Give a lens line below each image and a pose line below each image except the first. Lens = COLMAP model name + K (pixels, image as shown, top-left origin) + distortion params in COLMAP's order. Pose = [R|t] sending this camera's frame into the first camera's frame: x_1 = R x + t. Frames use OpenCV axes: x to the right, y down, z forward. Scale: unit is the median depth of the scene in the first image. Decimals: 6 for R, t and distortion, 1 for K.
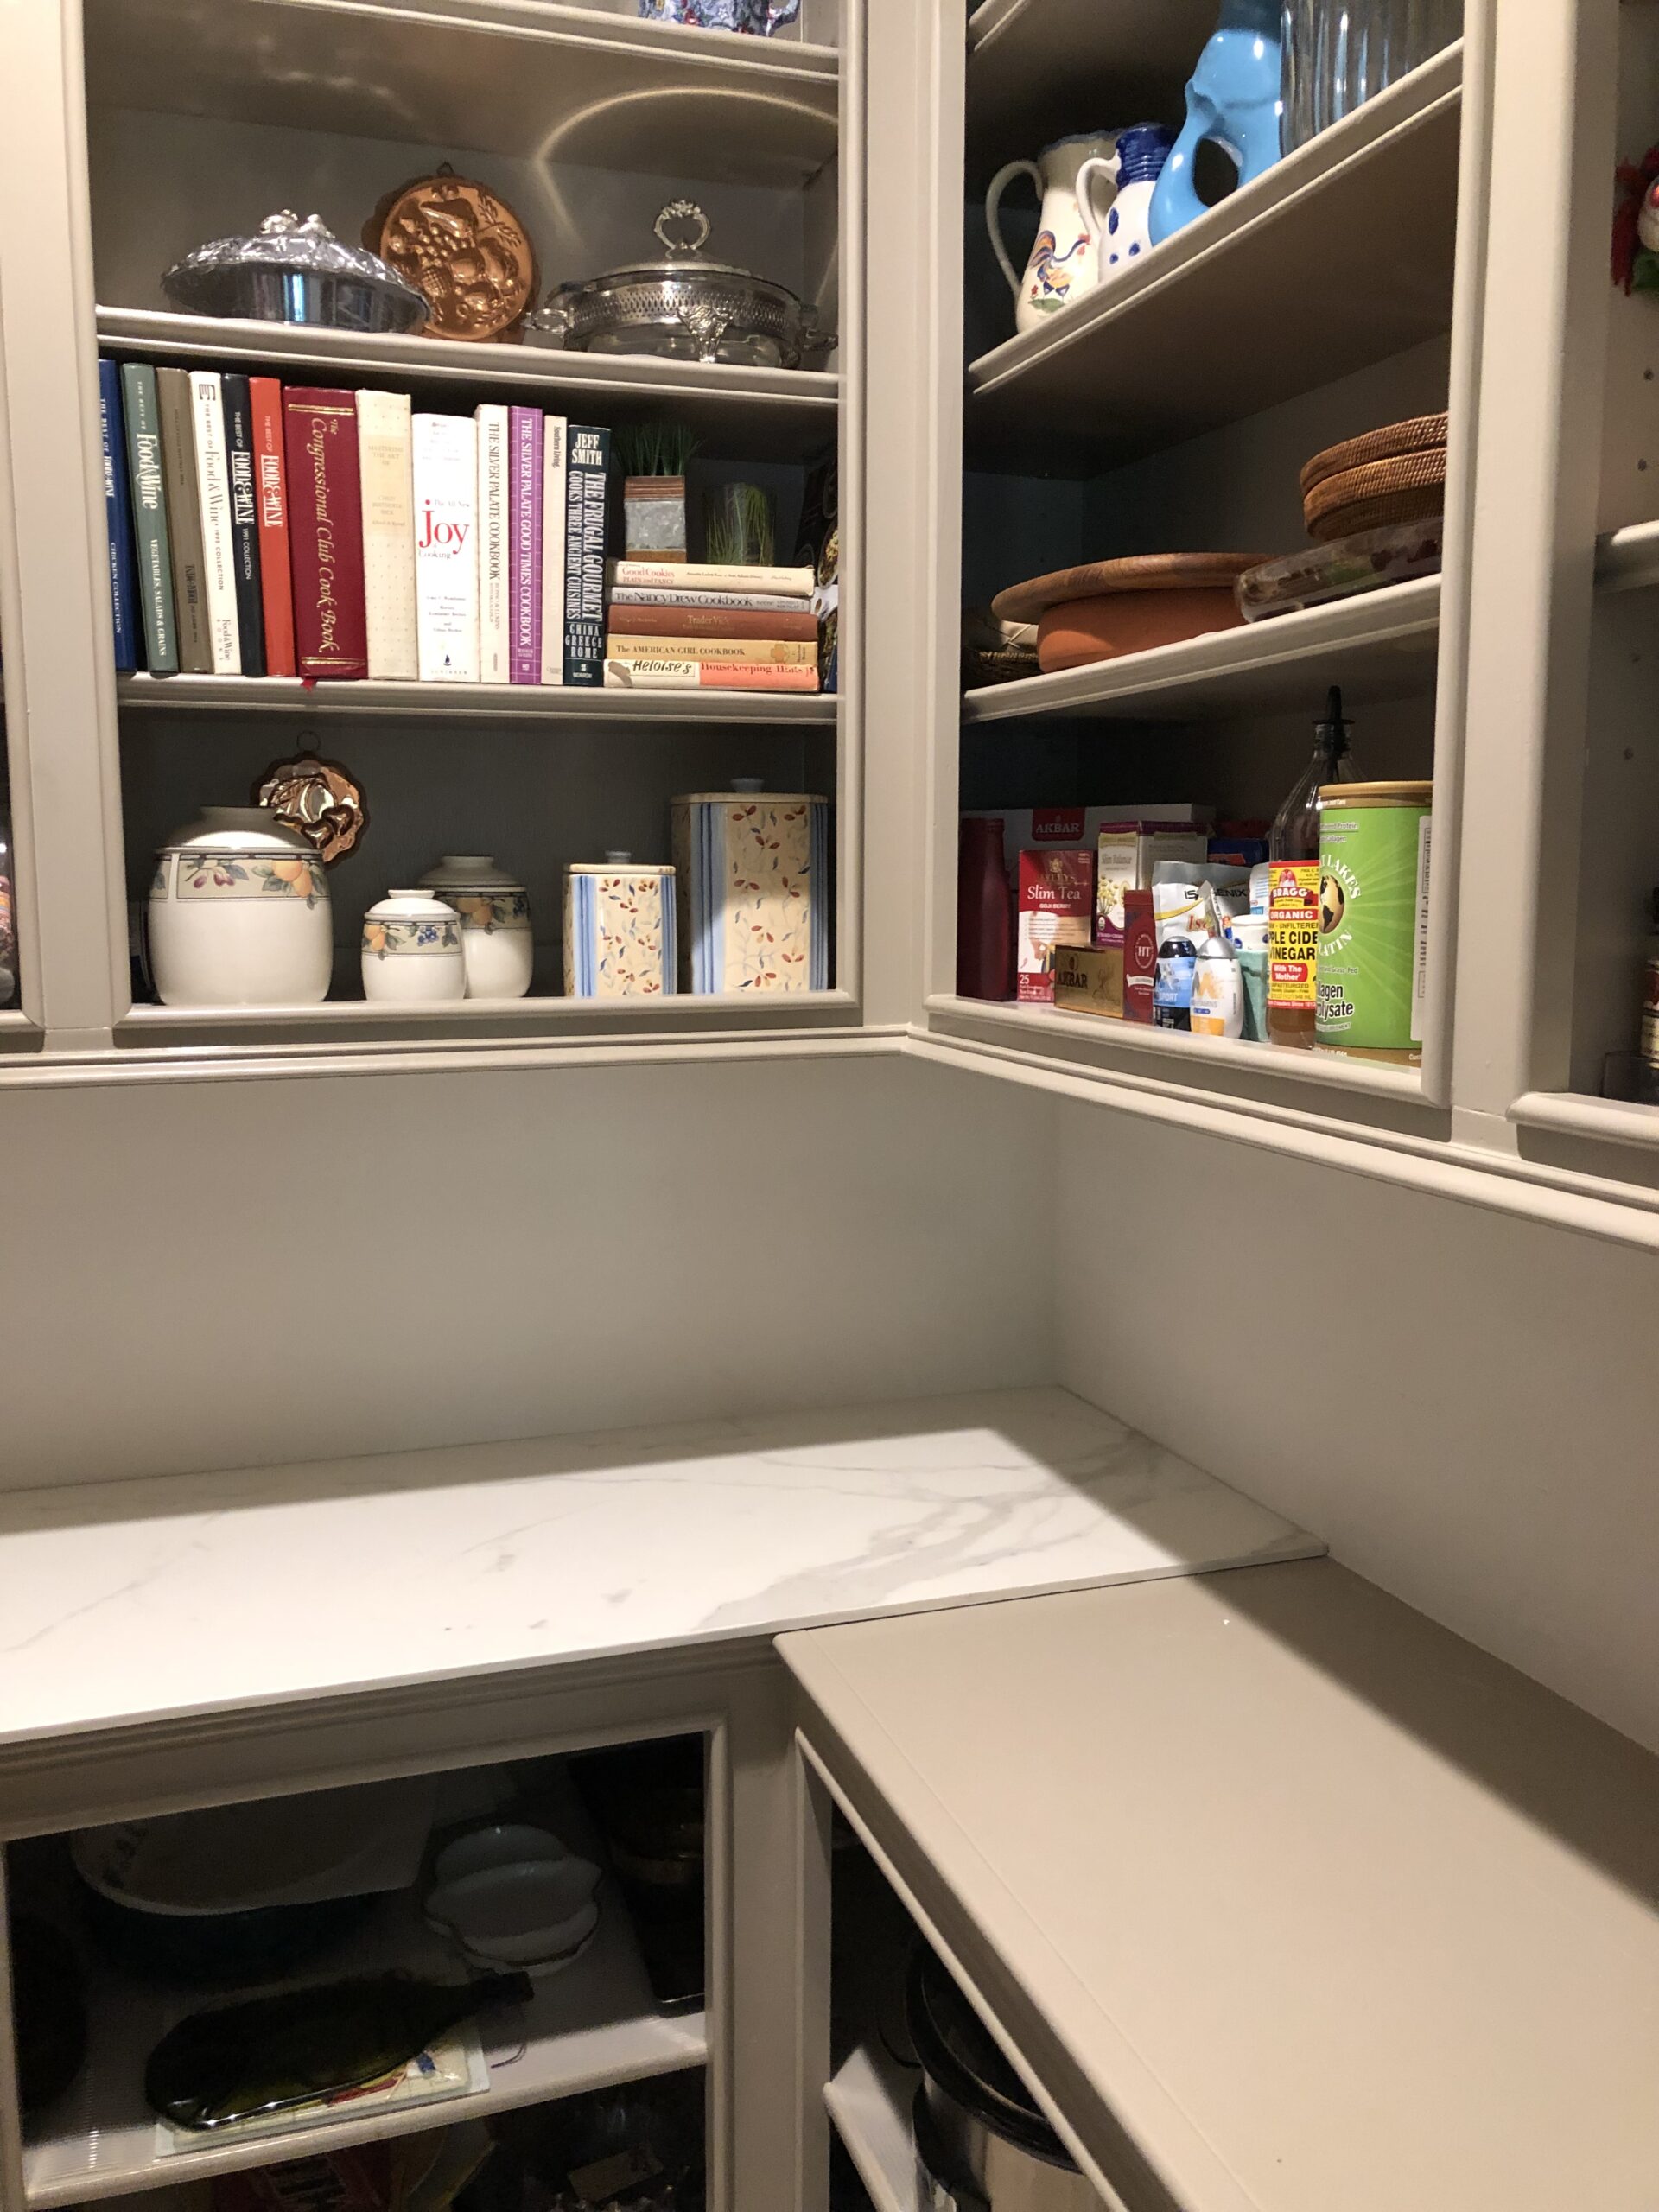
lens RADIAL K [[1805.3, 0, 829.5], [0, 1805.3, 1106.0], [0, 0, 1]] dist [-0.002610, -0.007697]
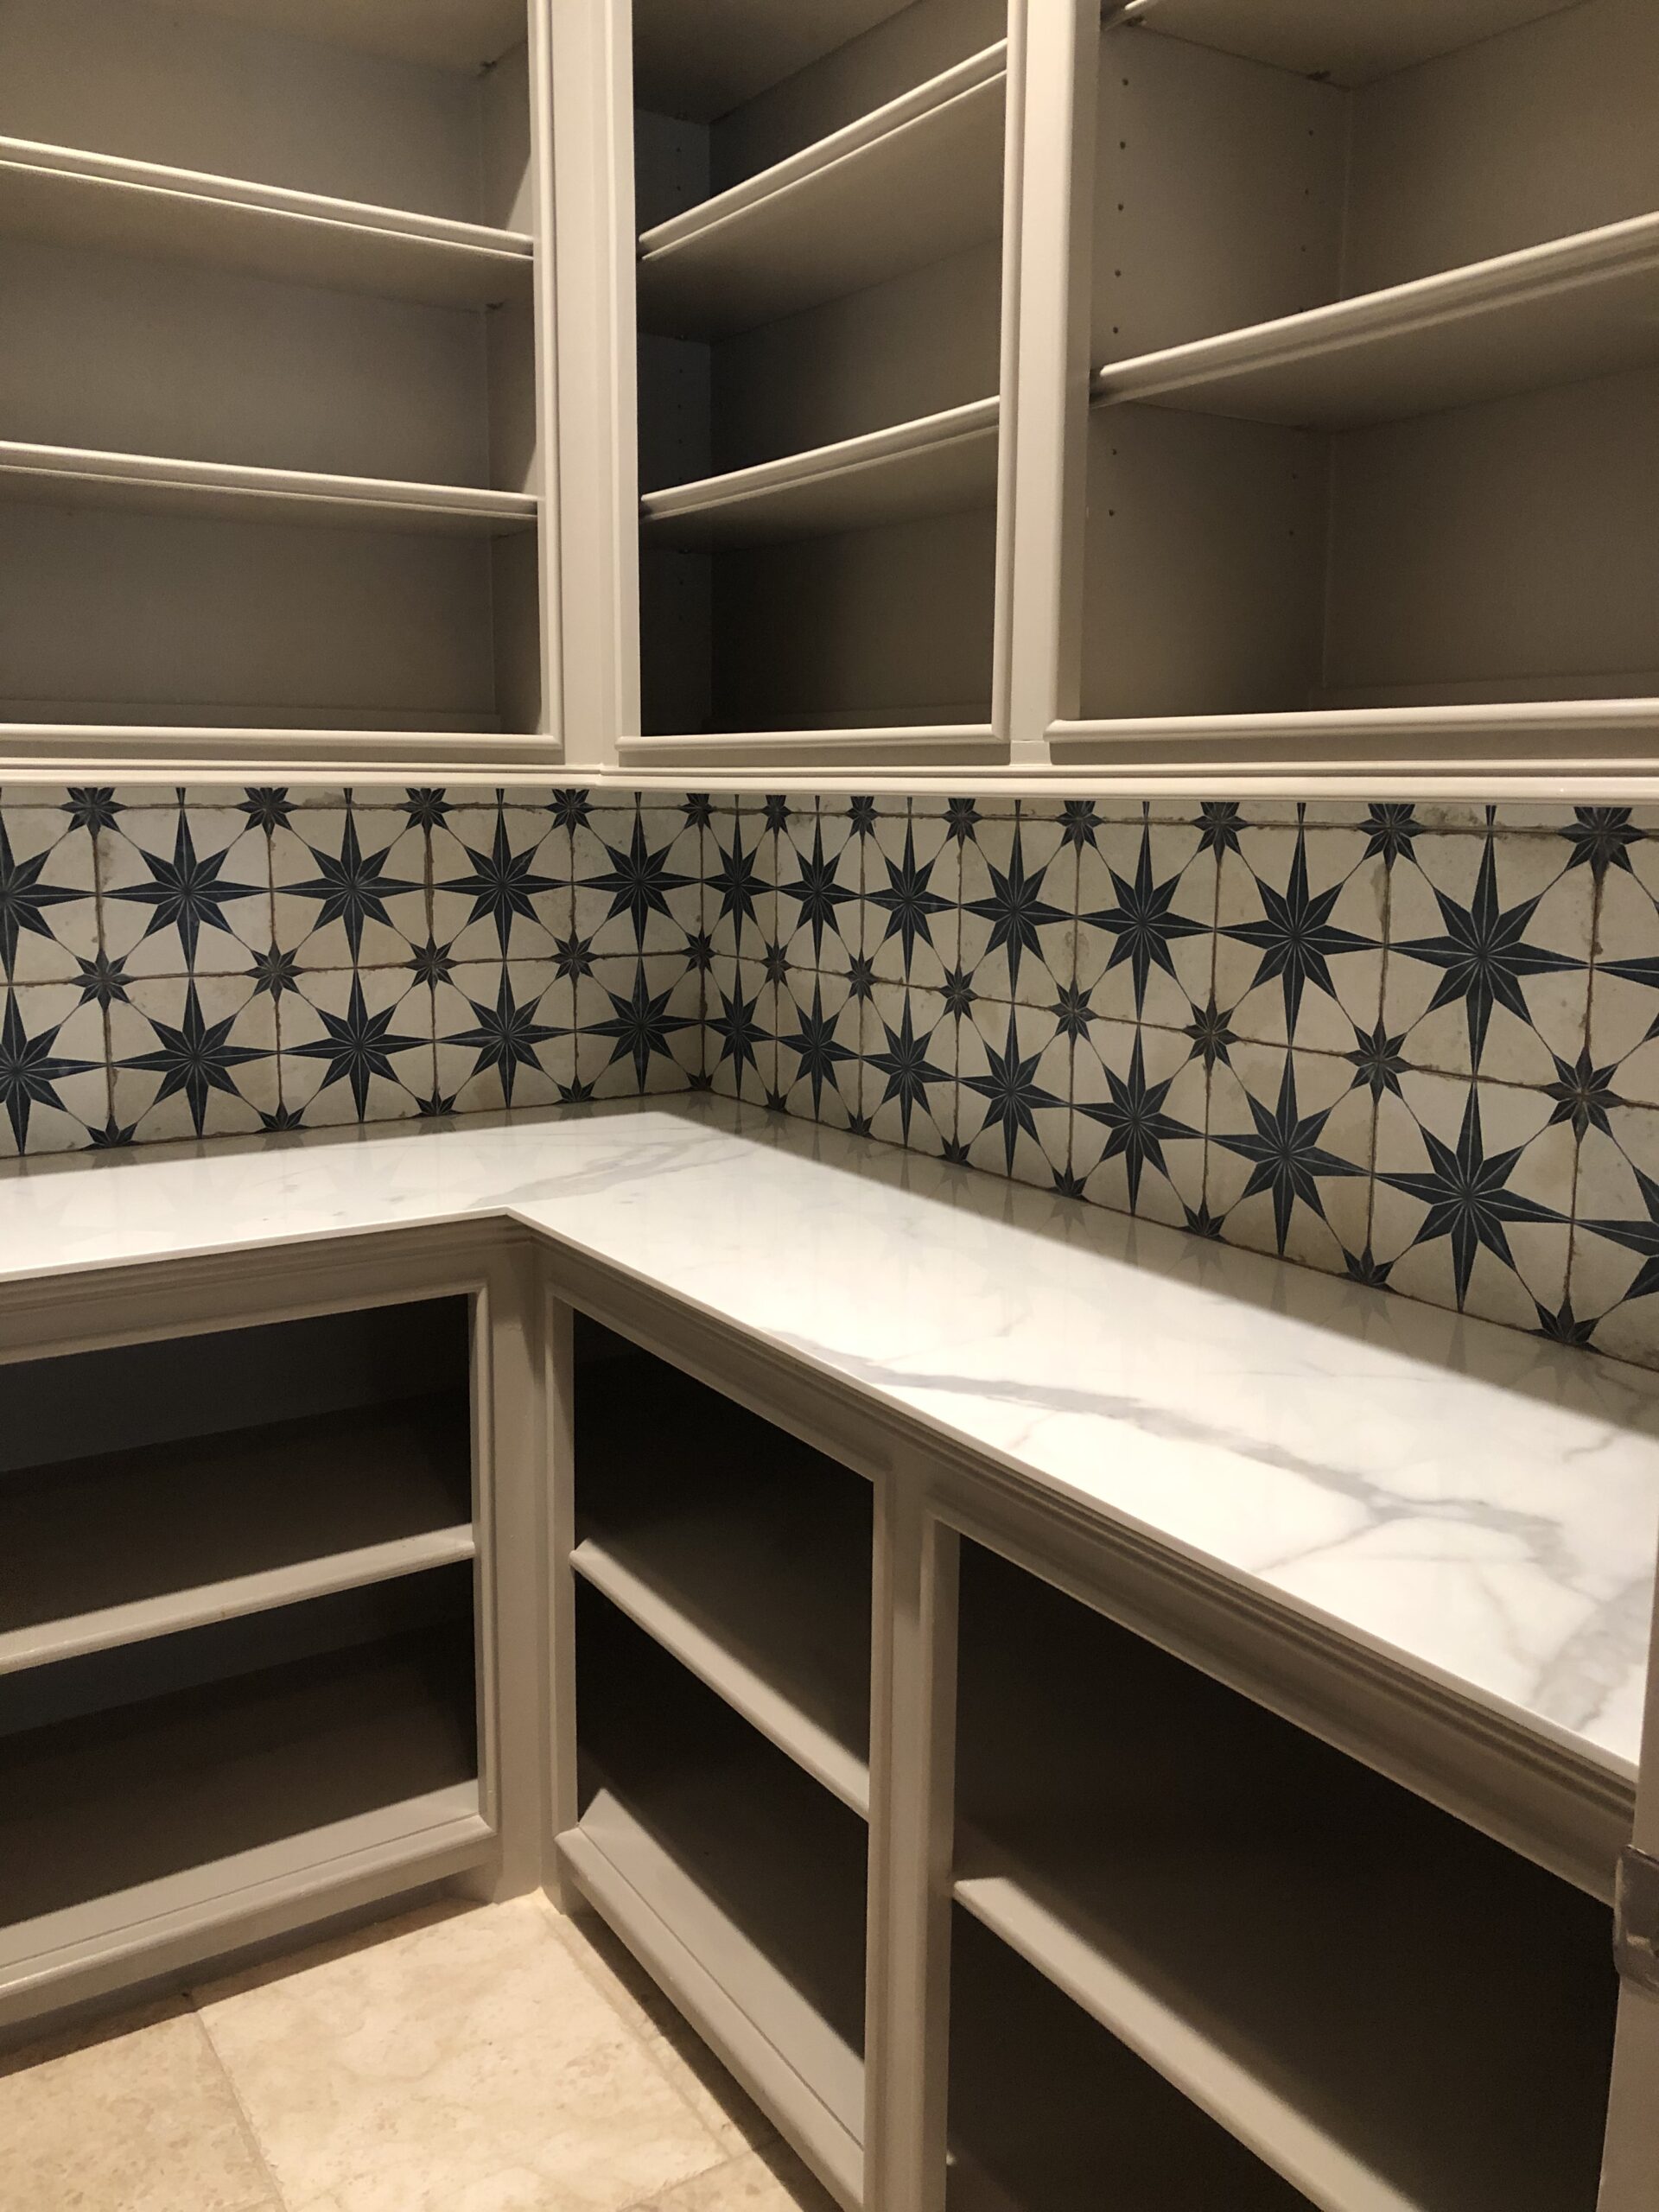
lens RADIAL K [[1788.2, 0, 829.5], [0, 1788.2, 1106.0], [0, 0, 1]] dist [-0.000962, -0.109191]
pose [[0.972661, -0.033077, 0.229864, -0.113307], [0.018901, 0.997796, 0.063605, 0.138865], [-0.231461, -0.057521, 0.971142, -0.315314]]
